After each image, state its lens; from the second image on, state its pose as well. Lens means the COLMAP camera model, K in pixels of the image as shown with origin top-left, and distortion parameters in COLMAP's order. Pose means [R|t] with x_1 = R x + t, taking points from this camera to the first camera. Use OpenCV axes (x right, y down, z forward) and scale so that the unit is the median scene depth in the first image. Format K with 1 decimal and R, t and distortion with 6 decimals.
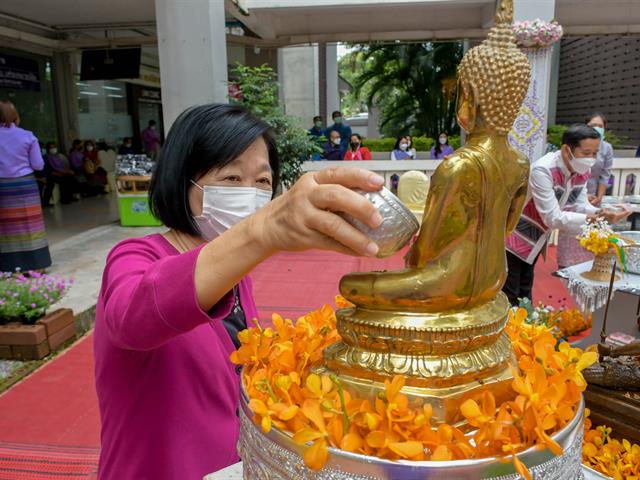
lens RADIAL K [[532.3, 0, 318.6], [0, 532.3, 238.3], [0, 0, 1]] dist [-0.028093, -0.004266]
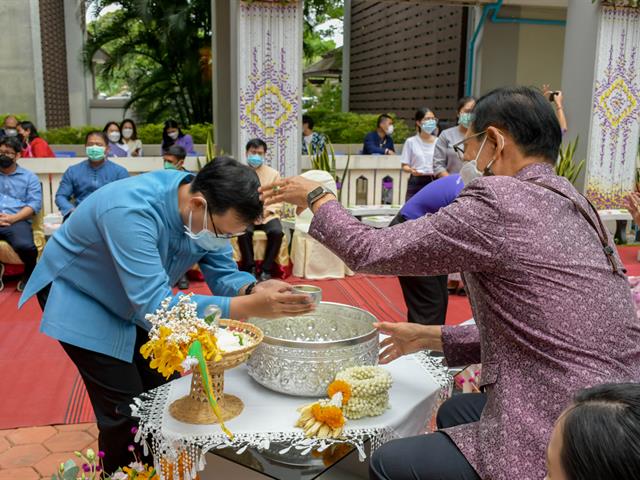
lens RADIAL K [[687.6, 0, 318.8], [0, 687.6, 241.3], [0, 0, 1]] dist [0.006250, 0.000000]
pose [[0.938852, -0.039298, 0.342071, 0.125225], [0.046243, 0.998856, -0.012170, -0.021321], [-0.341201, 0.027244, 0.939595, 0.106091]]
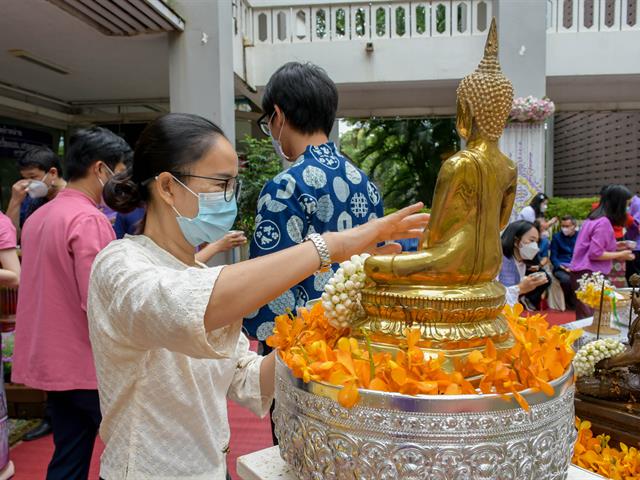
lens RADIAL K [[532.3, 0, 319.3], [0, 532.3, 239.4], [0, 0, 1]] dist [-0.028093, -0.004266]
pose [[0.999991, 0.003519, -0.002290, -0.003517], [-0.003793, 0.991089, -0.133148, 0.011325], [0.001801, 0.133155, 0.991094, -0.012083]]
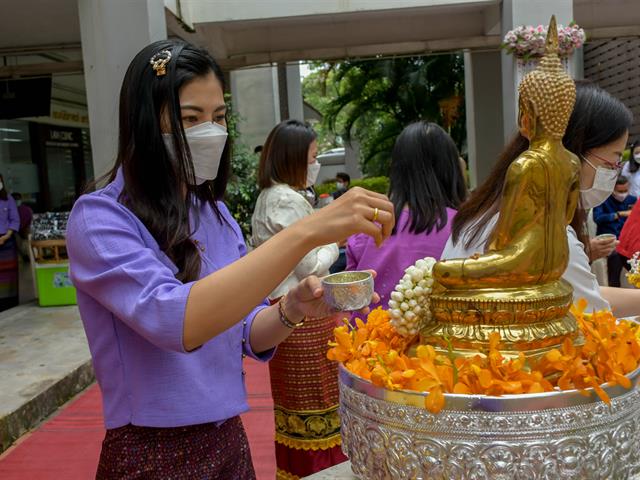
lens RADIAL K [[710.1, 0, 319.9], [0, 710.1, 240.1], [0, 0, 1]] dist [-0.016738, 0.000000]
pose [[0.997354, -0.052284, 0.050521, -0.017060], [0.057299, 0.992974, -0.103533, 0.010039], [-0.044753, 0.106153, 0.993342, -0.033721]]
